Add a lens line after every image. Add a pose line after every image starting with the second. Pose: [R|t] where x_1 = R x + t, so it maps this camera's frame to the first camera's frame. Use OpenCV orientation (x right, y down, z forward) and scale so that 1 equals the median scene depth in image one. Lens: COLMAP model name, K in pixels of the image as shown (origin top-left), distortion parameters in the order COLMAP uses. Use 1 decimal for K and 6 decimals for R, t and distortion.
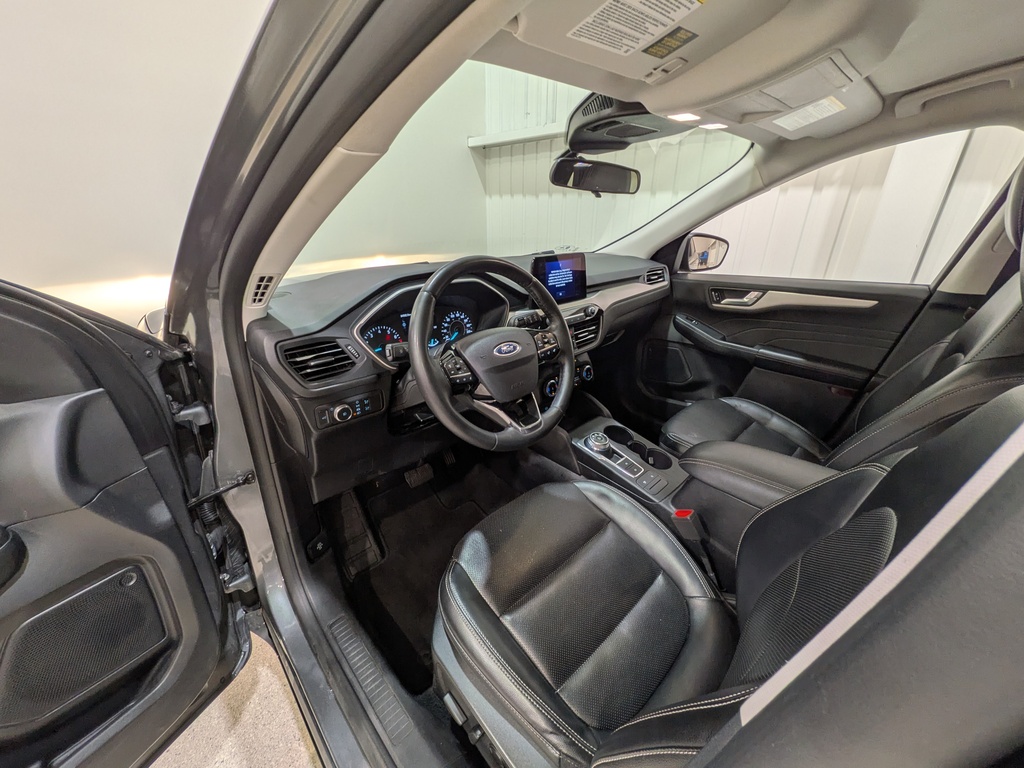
lens RADIAL K [[399.6, 0, 516.8], [0, 399.6, 381.5], [0, 0, 1]] dist [-0.012730, -0.000195]
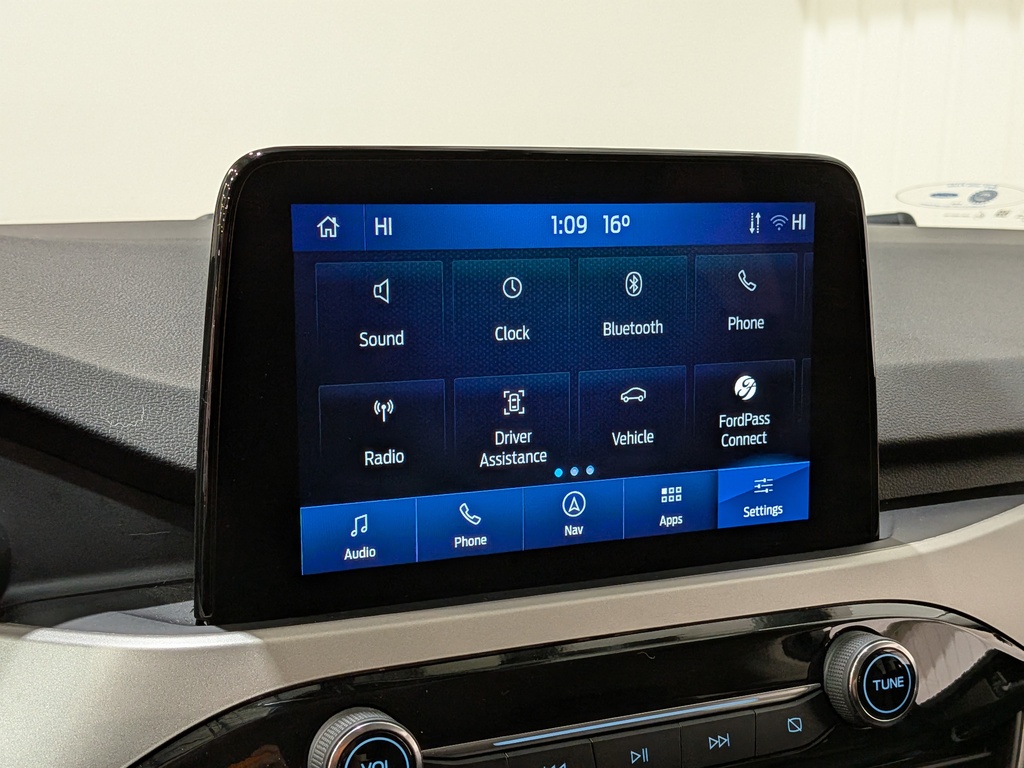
lens RADIAL K [[1473.2, 0, 519.4], [0, 1473.2, 428.4], [0, 0, 1]] dist [0.094152, 0.000000]
pose [[0.947525, 0.083367, -0.308619, 0.208265], [-0.143438, 0.973634, -0.177377, -0.152642], [0.285695, 0.212337, 0.934501, 0.568386]]
